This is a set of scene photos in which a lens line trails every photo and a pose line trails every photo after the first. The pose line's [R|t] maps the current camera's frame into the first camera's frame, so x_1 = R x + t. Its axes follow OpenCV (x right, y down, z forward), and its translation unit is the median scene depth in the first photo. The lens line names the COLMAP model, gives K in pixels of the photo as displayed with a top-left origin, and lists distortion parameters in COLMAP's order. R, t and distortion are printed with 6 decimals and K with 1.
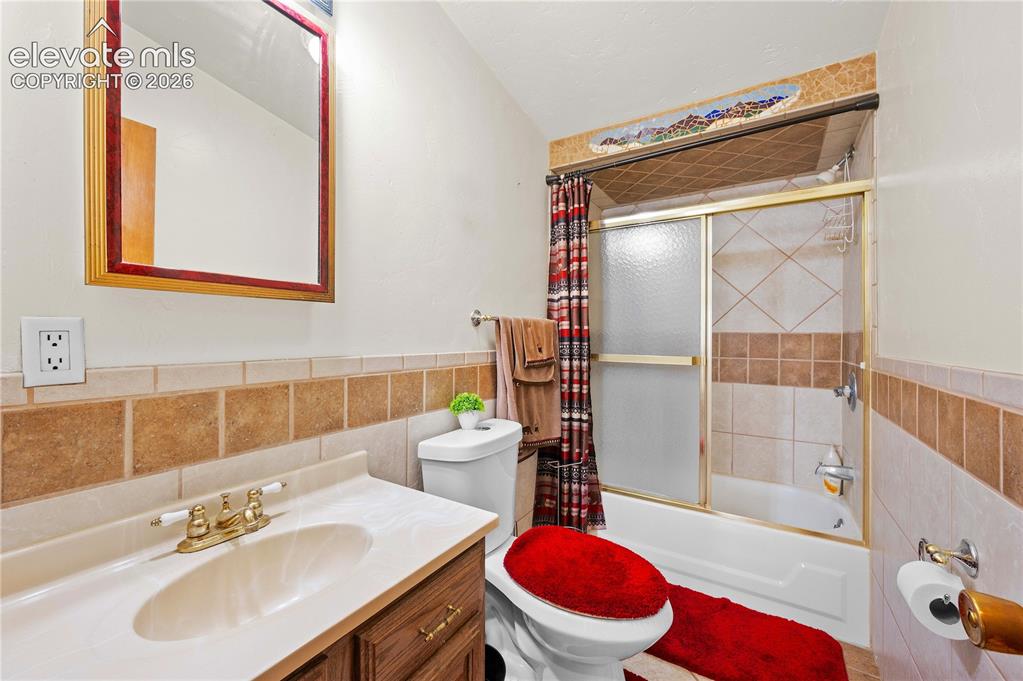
lens RADIAL K [[403.4, 0, 510.2], [0, 403.4, 337.7], [0, 0, 1]] dist [-0.002166, 0.000083]
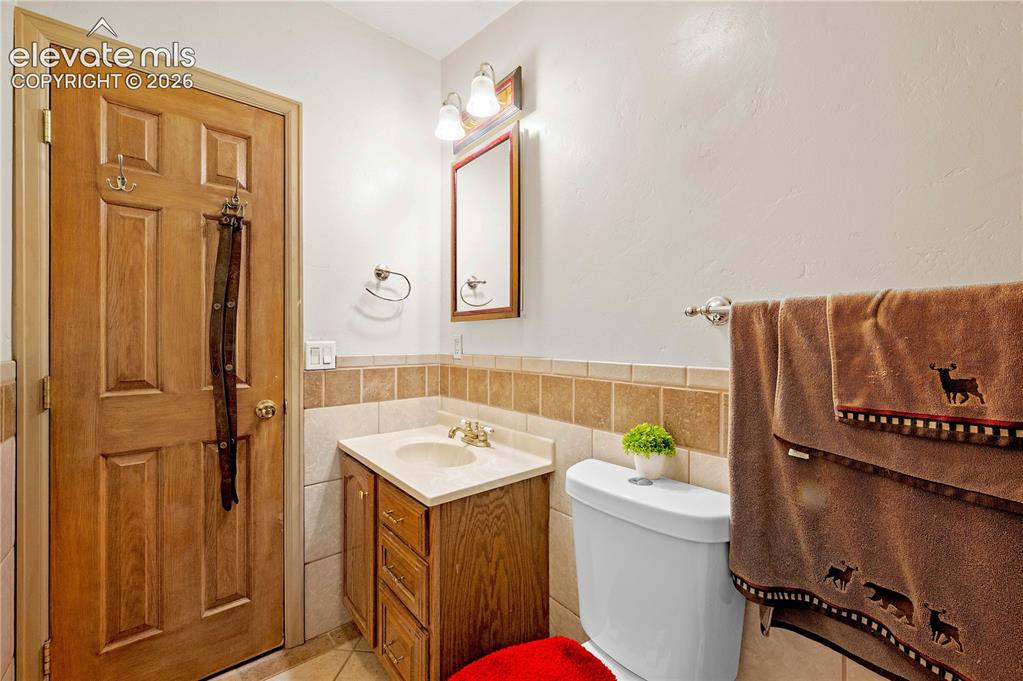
lens RADIAL K [[403.4, 0, 510.2], [0, 403.4, 341.4], [0, 0, 1]] dist [-0.002166, 0.000083]
pose [[-0.303928, 0.002491, -0.952692, 0.785160], [-0.003928, 0.999985, 0.003868, -0.008458], [0.952687, 0.004918, -0.303914, 1.241495]]
